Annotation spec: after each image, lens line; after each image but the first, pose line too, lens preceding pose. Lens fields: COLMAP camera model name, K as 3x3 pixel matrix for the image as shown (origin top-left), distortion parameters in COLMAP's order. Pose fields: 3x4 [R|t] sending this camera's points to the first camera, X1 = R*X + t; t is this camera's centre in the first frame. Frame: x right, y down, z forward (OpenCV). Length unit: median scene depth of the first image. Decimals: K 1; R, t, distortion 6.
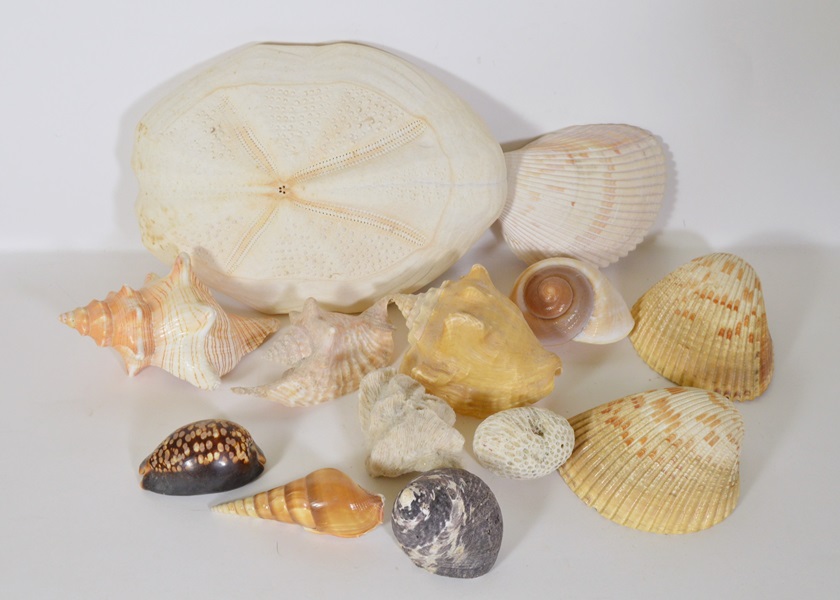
lens RADIAL K [[1327.9, 0, 420.0], [0, 1327.9, 300.0], [0, 0, 1]] dist [-0.029102, -0.034582]
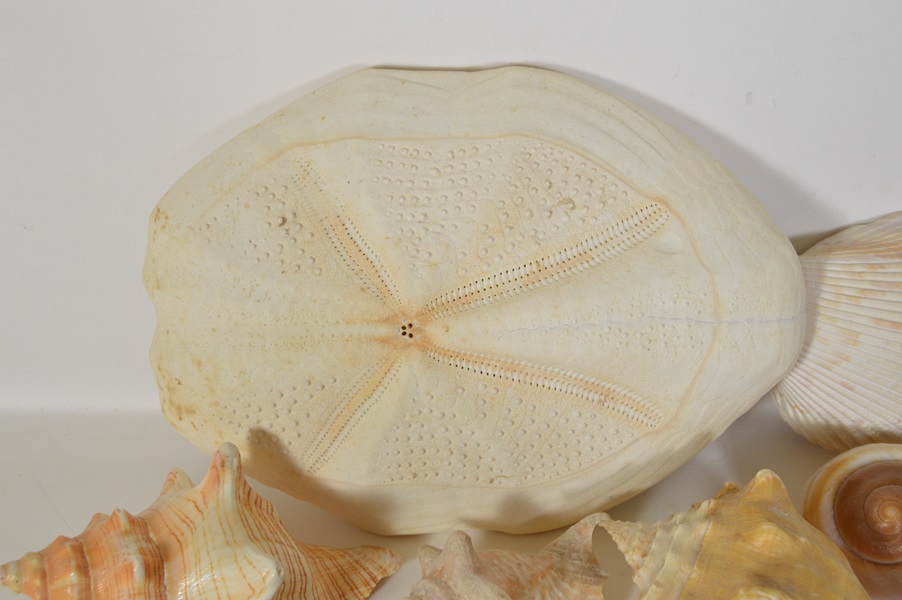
lens RADIAL K [[1093.7, 0, 451.2], [0, 1093.7, 320.9], [0, 0, 1]] dist [-0.042719, -0.009102]
pose [[0.999177, 0.005457, -0.040189, -0.066834], [-0.005827, 0.999942, -0.009093, -0.082058], [0.040137, 0.009320, 0.999151, 0.543036]]
